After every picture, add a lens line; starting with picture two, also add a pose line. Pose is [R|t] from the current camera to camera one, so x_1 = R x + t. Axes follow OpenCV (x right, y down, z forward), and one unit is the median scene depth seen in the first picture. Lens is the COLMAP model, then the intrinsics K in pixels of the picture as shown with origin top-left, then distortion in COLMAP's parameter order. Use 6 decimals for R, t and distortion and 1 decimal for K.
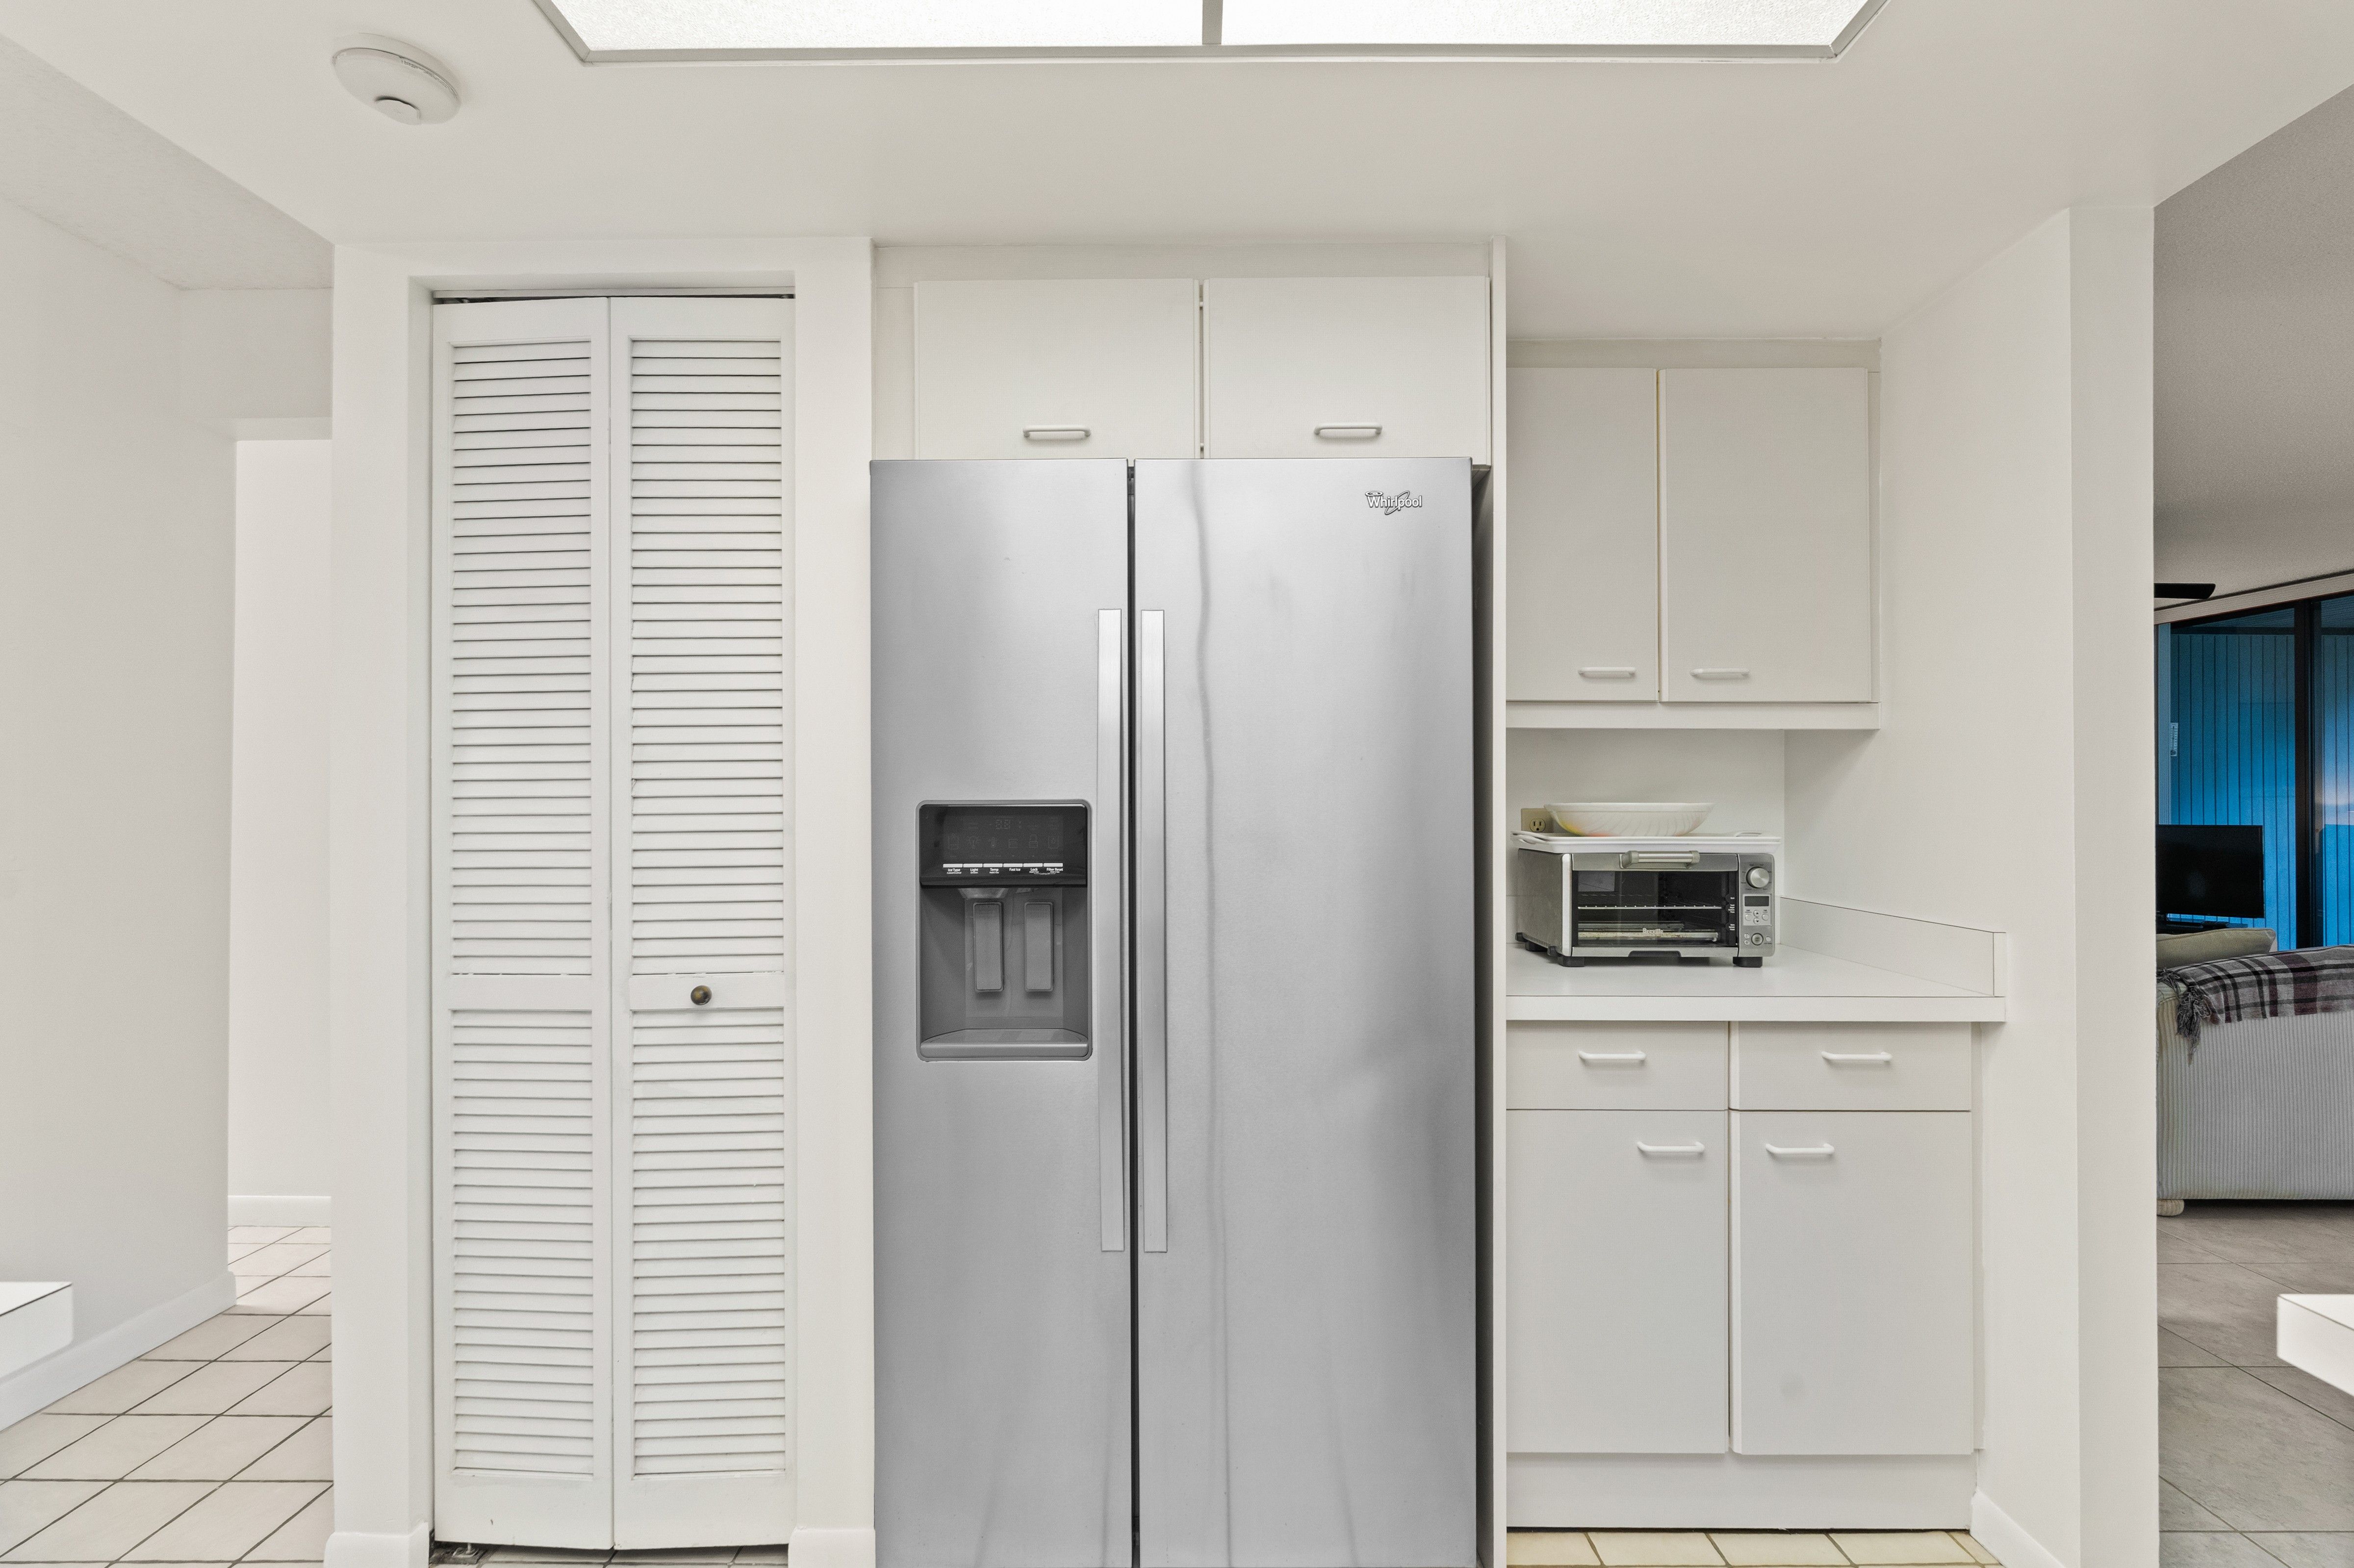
lens RADIAL K [[1060.8, 0, 1183.5], [0, 1060.8, 785.1], [0, 0, 1]] dist [-0.004258, 0.000259]
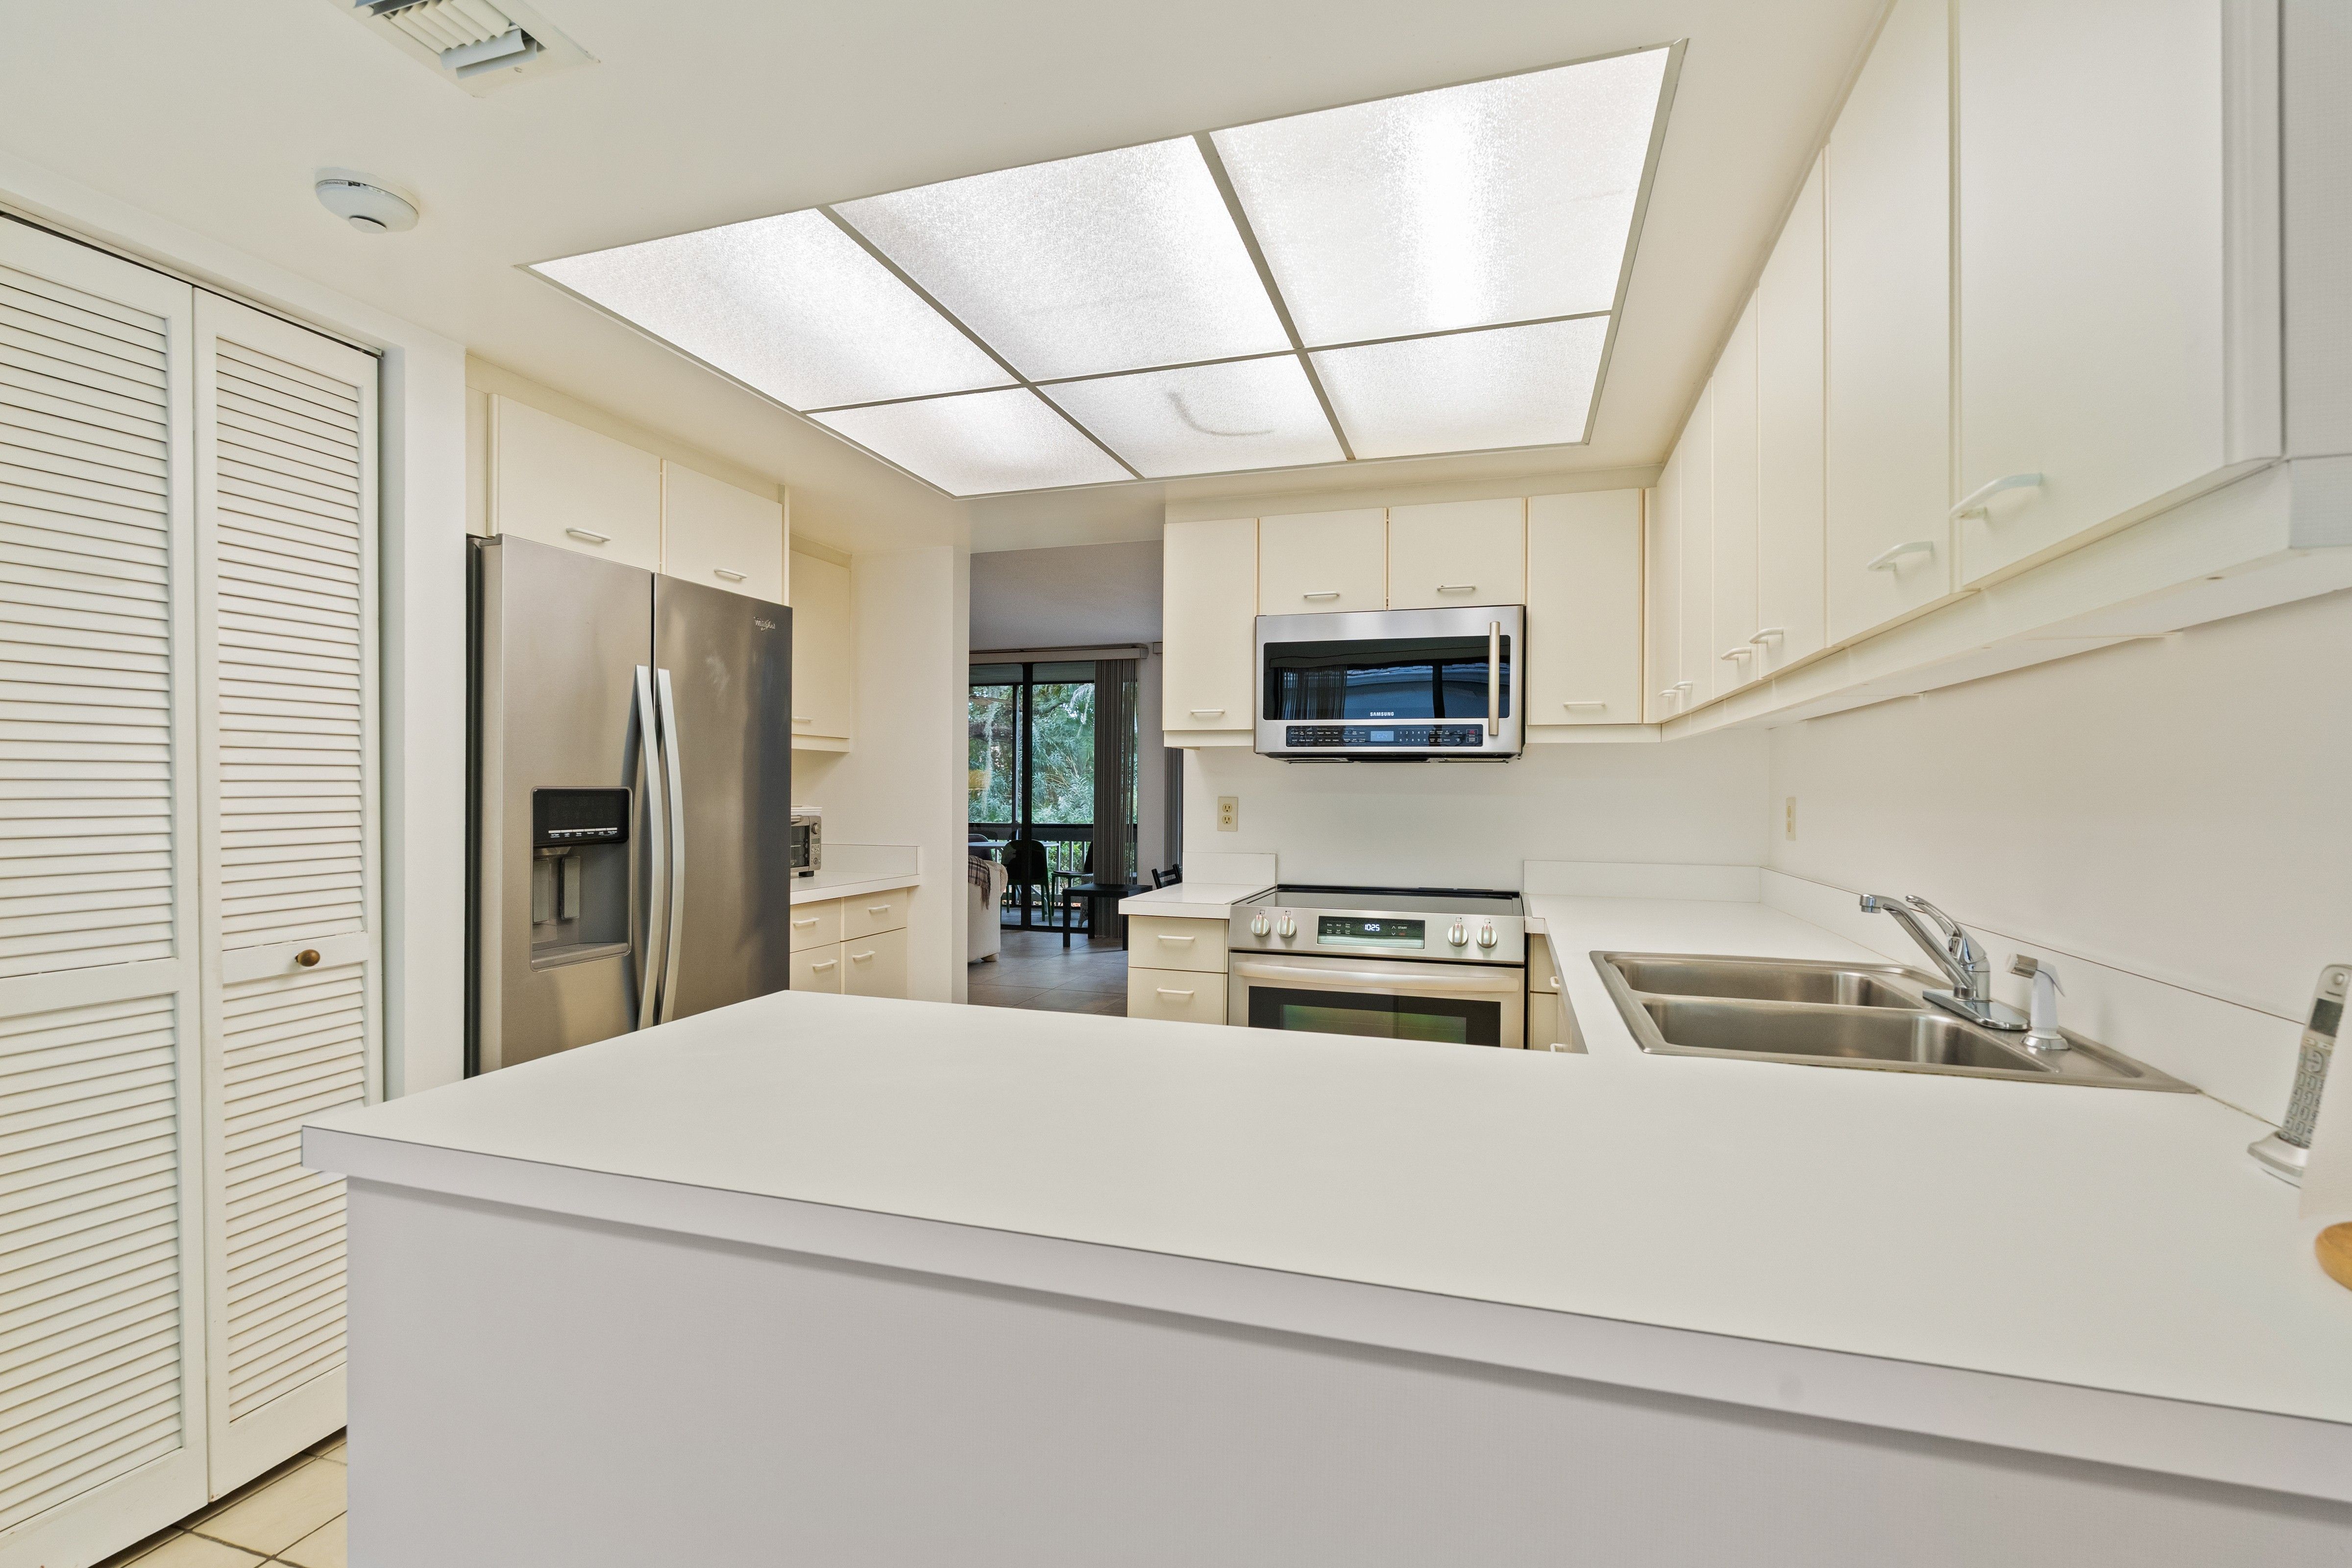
lens RADIAL K [[1060.0, 0, 1174.1], [0, 1060.0, 787.5], [0, 0, 1]] dist [-0.004258, 0.000259]
pose [[0.296305, 0.004255, 0.955084, -1.252703], [-0.015751, 0.999876, 0.000432, 0.002691], [-0.954963, -0.015172, 0.296335, -0.207145]]
